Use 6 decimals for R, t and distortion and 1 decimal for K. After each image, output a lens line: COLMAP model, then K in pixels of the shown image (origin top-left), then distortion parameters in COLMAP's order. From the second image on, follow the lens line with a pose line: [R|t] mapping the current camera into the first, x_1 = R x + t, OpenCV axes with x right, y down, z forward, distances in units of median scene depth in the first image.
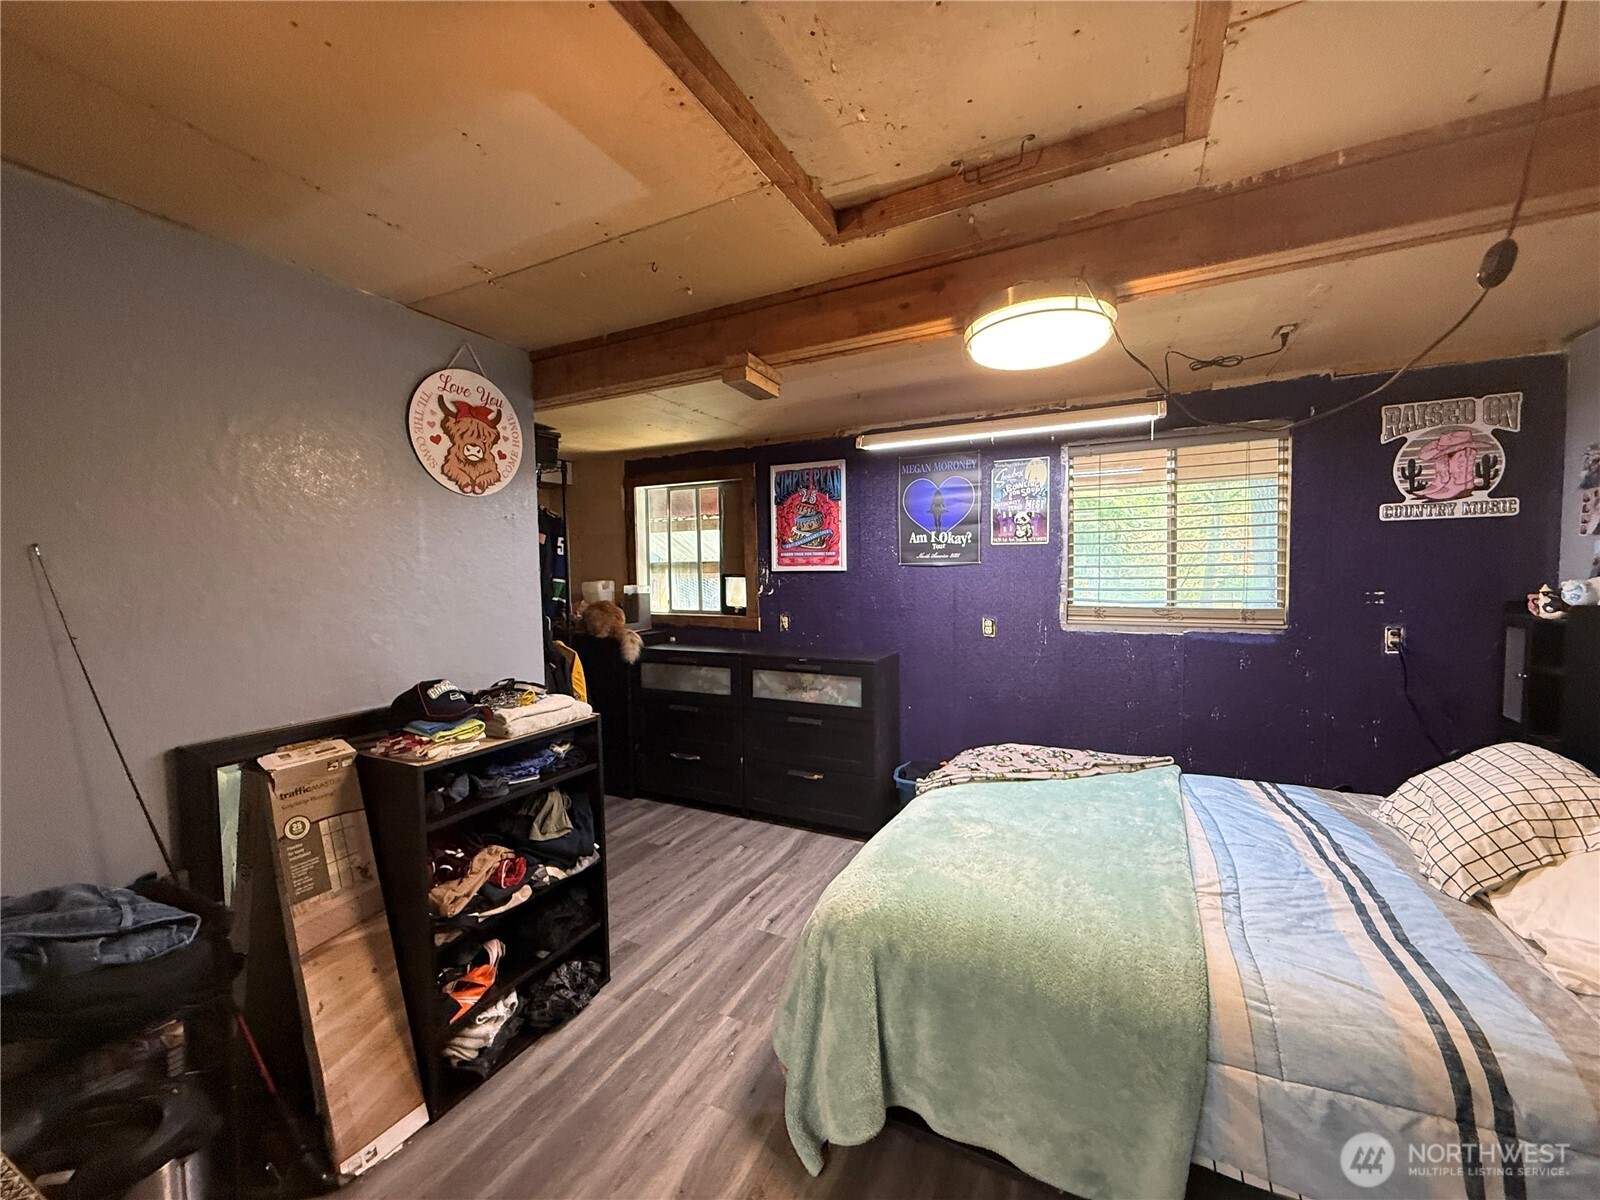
lens RADIAL K [[635.8, 0, 796.2], [0, 635.8, 600.6], [0, 0, 1]] dist [-0.000523, 0.000232]
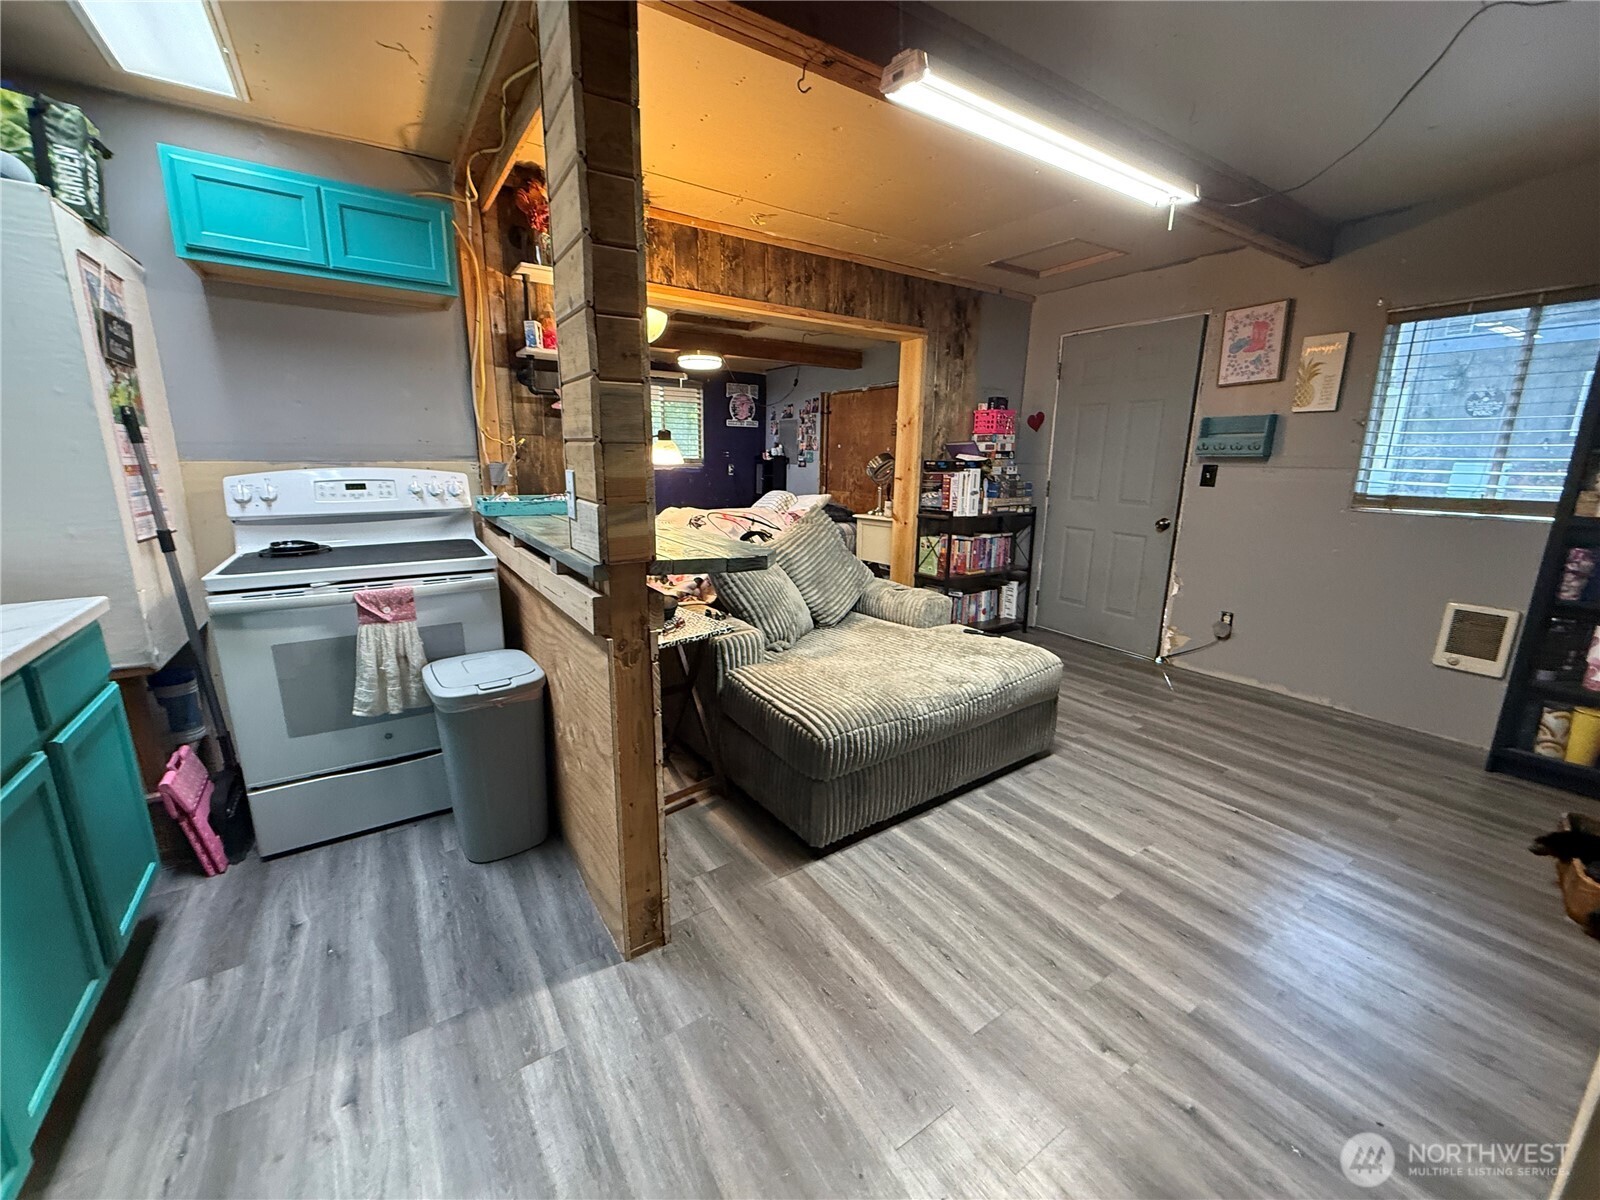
lens RADIAL K [[635.8, 0, 797.4], [0, 635.8, 599.1], [0, 0, 1]] dist [-0.000523, 0.000232]
pose [[0.488544, -0.169648, 0.855888, -1.504497], [0.017248, 0.982602, 0.184919, 0.114920], [-0.872369, -0.075578, 0.482970, -0.696993]]
